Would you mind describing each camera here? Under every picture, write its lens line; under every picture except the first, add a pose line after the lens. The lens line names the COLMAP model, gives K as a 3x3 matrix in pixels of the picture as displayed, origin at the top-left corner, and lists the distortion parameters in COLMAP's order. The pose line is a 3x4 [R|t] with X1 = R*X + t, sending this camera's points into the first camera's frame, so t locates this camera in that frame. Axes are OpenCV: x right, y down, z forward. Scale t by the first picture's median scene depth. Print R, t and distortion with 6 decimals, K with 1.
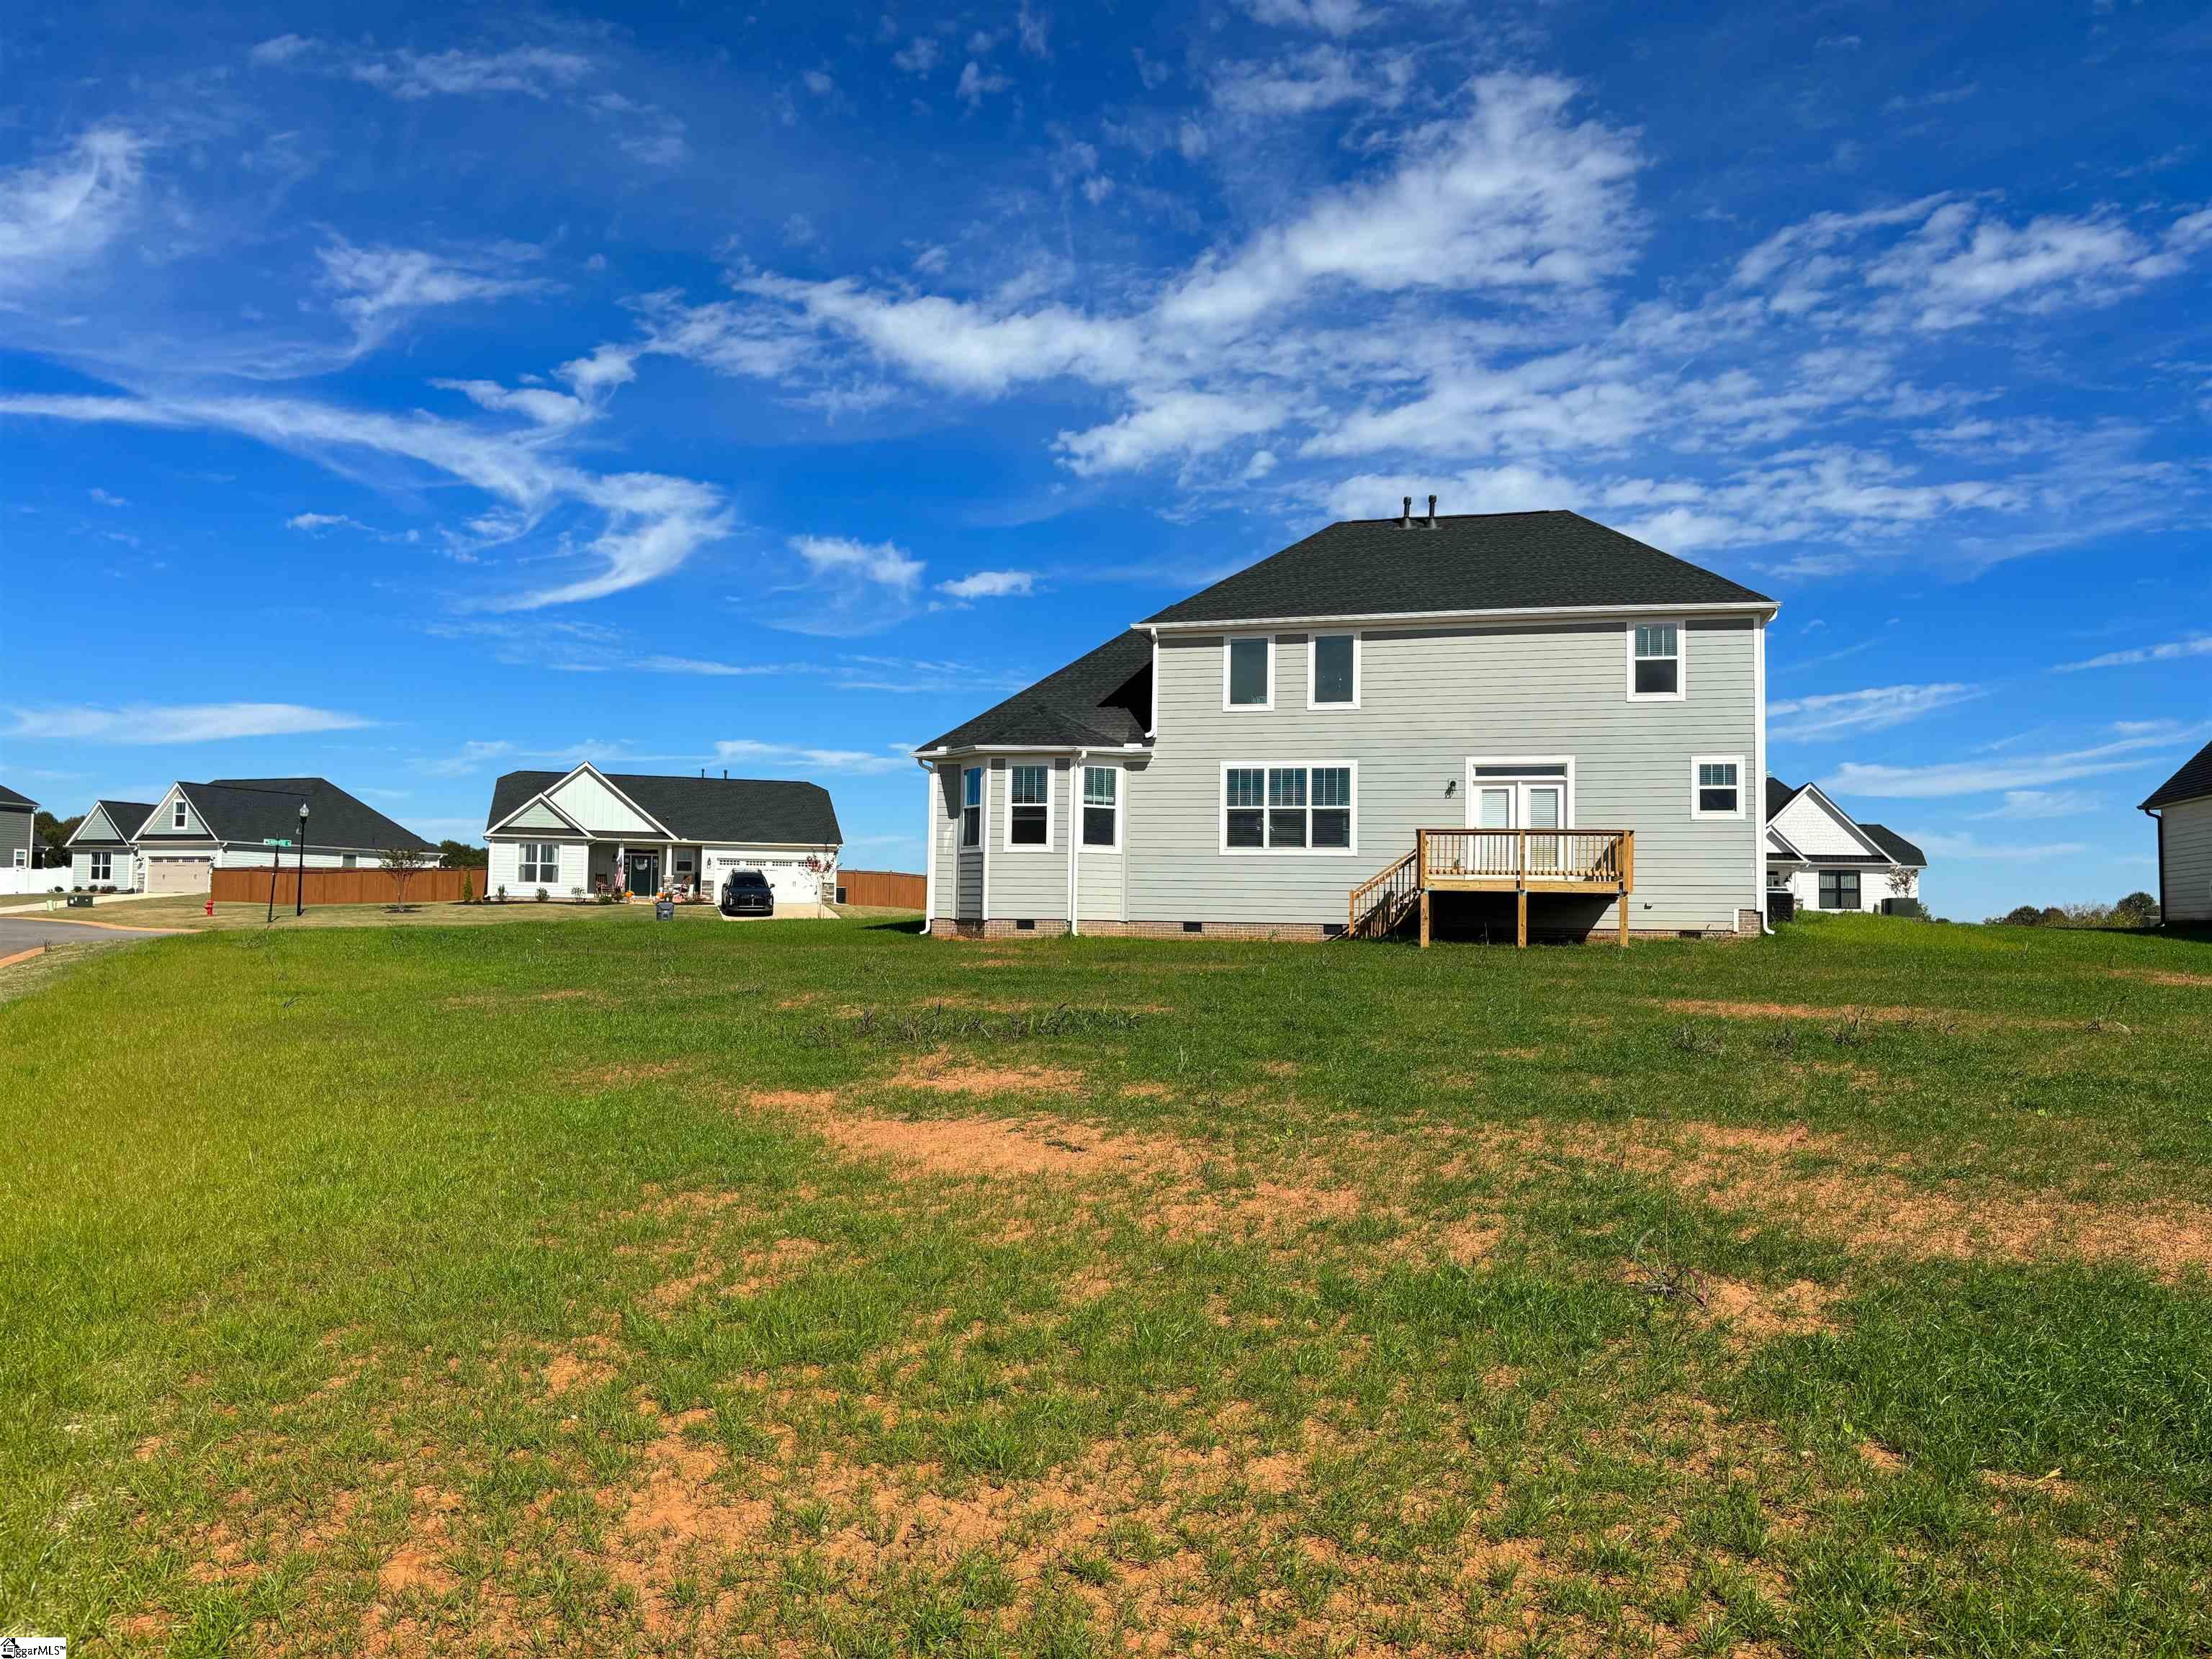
lens RADIAL K [[1672.3, 0, 1093.5], [0, 1672.3, 834.3], [0, 0, 1]] dist [0.022160, -0.004107]
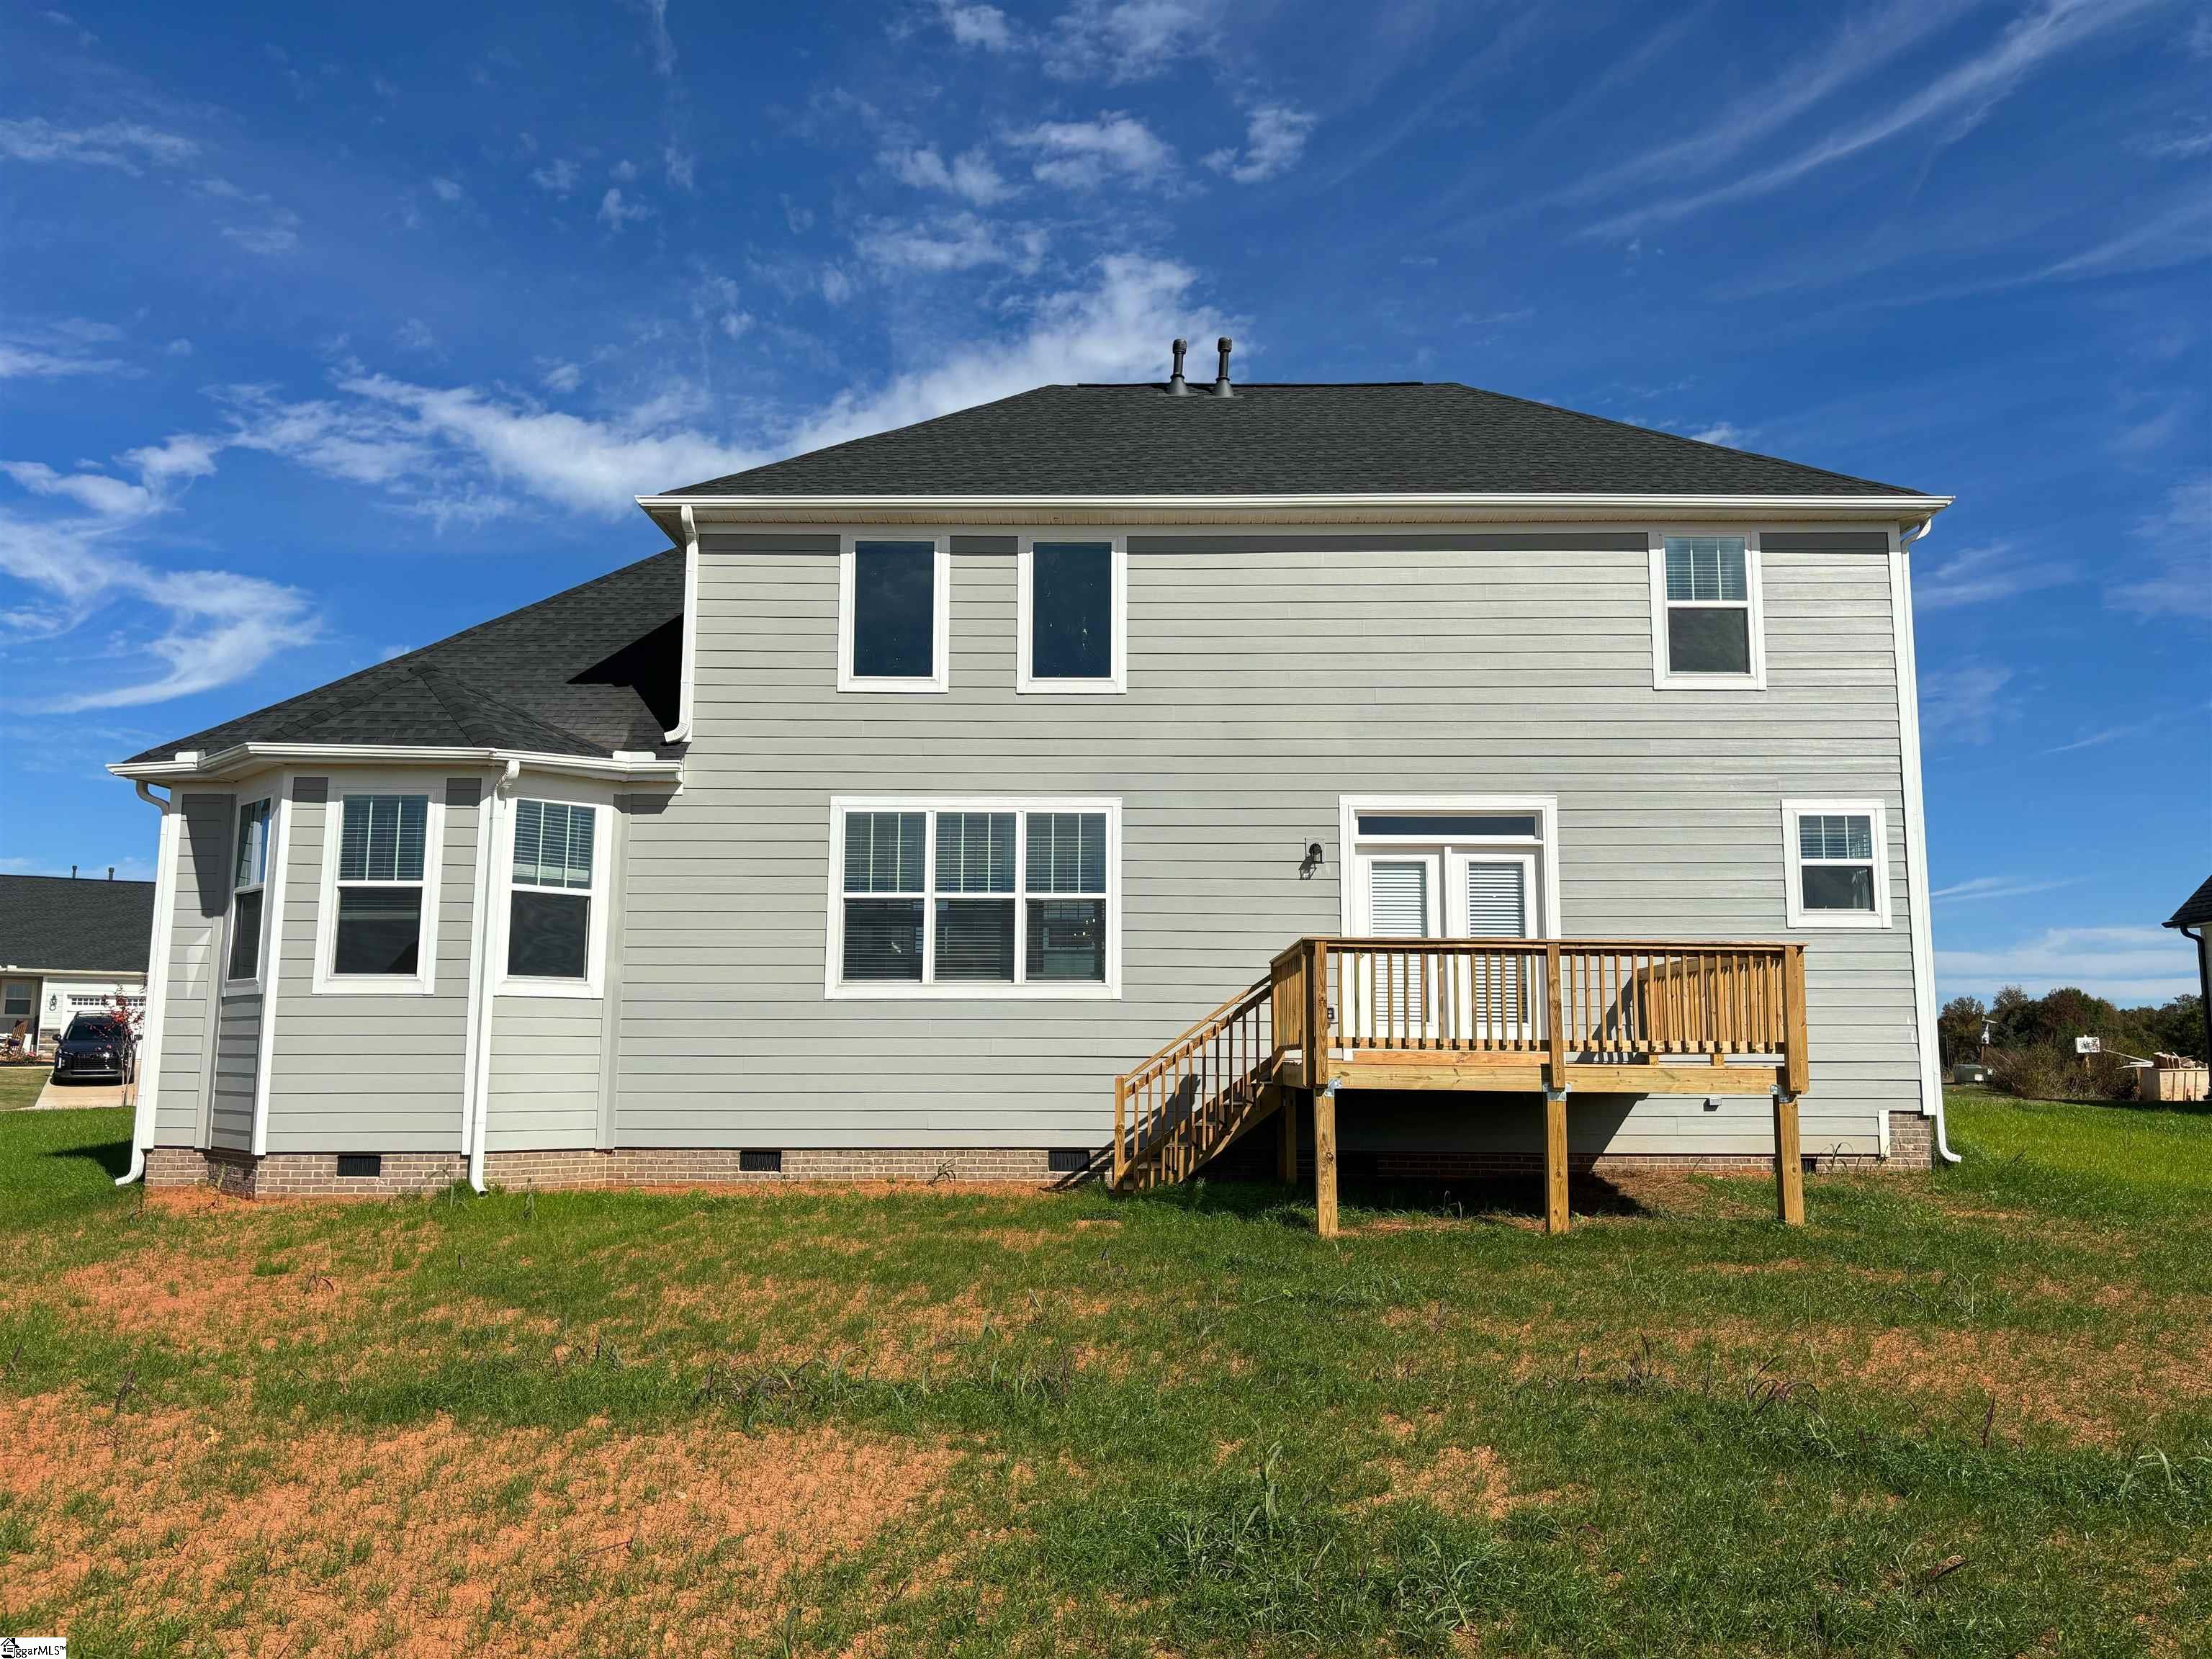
lens RADIAL K [[1620.5, 0, 1106.0], [0, 1620.5, 829.5], [0, 0, 1]] dist [0.067146, -0.086906]
pose [[0.973882, 0.021671, 0.226019, 0.047274], [-0.002142, 0.996267, -0.086295, 0.004417], [-0.227045, 0.083557, 0.970293, 0.529744]]
